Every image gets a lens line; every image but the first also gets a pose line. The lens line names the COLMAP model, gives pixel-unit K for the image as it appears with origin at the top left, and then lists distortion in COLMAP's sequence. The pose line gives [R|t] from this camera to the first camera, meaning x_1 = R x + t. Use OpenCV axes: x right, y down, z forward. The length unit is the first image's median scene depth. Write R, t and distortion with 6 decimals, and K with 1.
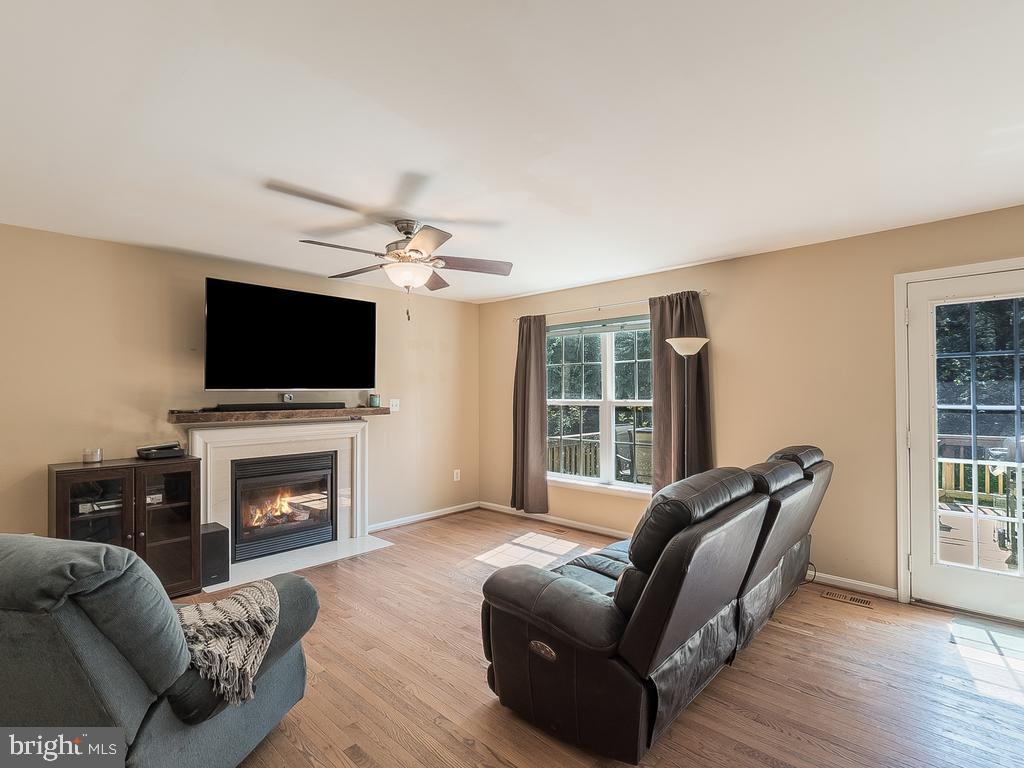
lens RADIAL K [[503.8, 0, 512.6], [0, 503.8, 386.9], [0, 0, 1]] dist [-0.002459, 0.001146]
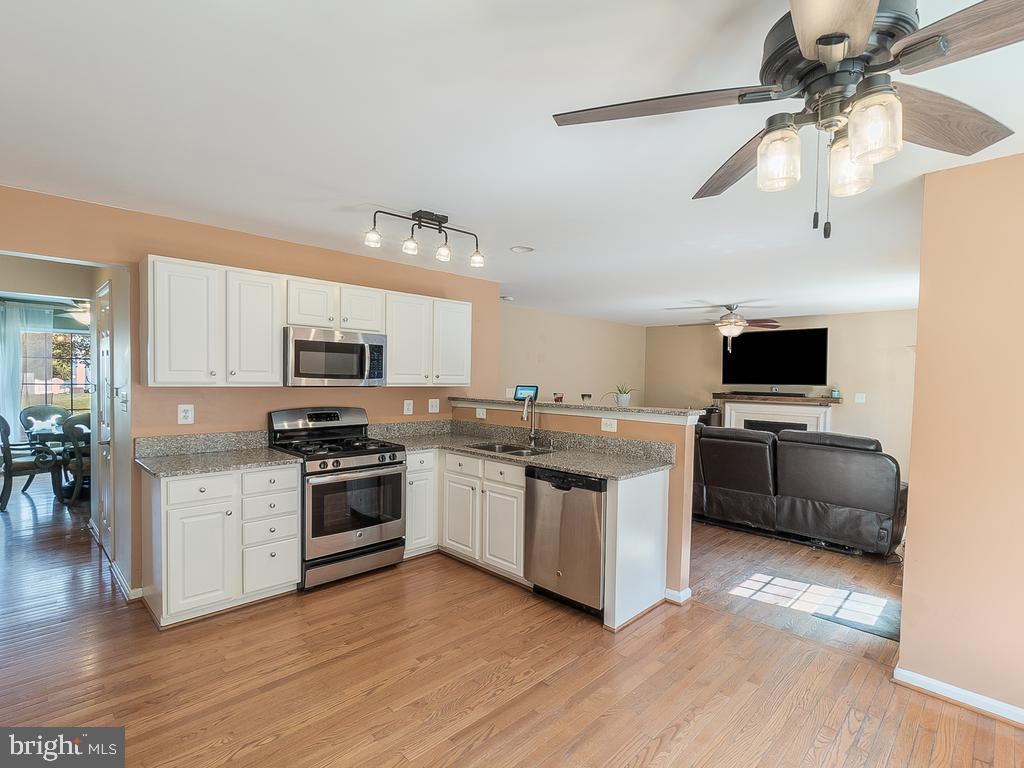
lens RADIAL K [[503.8, 0, 510.5], [0, 503.8, 393.3], [0, 0, 1]] dist [-0.002459, 0.001146]
pose [[-0.030482, 0.035858, -0.998892, 1.396154], [-0.003123, 0.999348, 0.035970, -0.026706], [0.999530, 0.004216, -0.030351, 0.124299]]
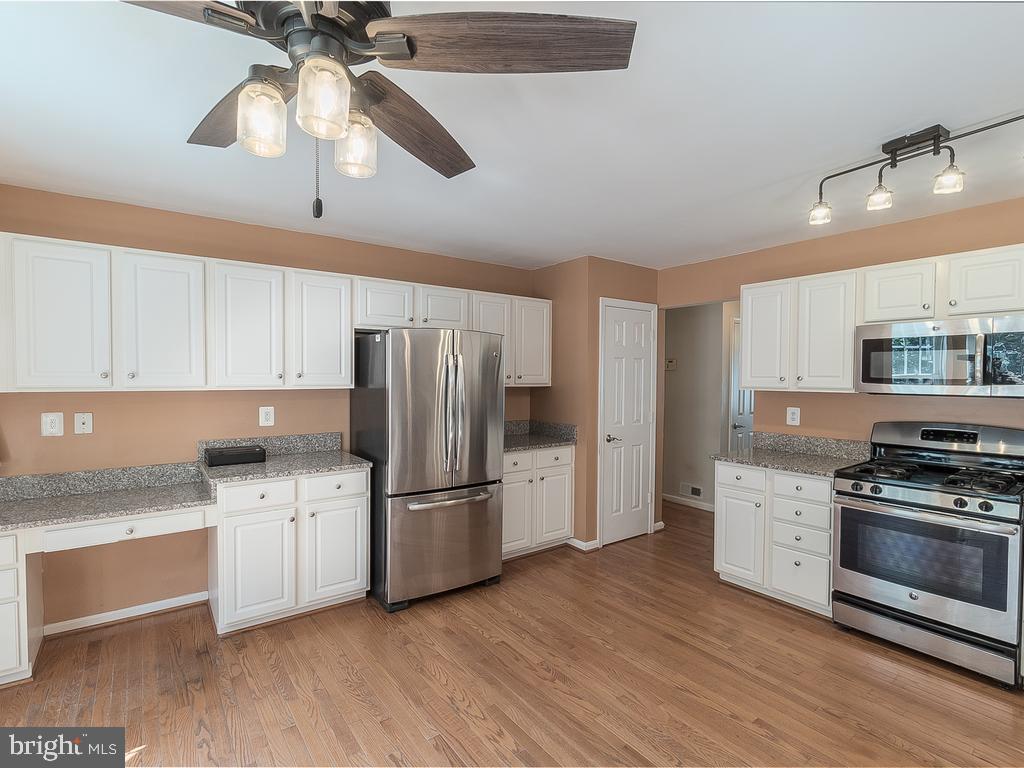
lens RADIAL K [[503.8, 0, 509.5], [0, 503.8, 388.1], [0, 0, 1]] dist [-0.002459, 0.001146]
pose [[-0.984351, -0.004535, 0.176160, 0.963785], [-0.002937, 0.999952, 0.009331, -0.019916], [-0.176194, 0.008668, -0.984317, 0.529516]]
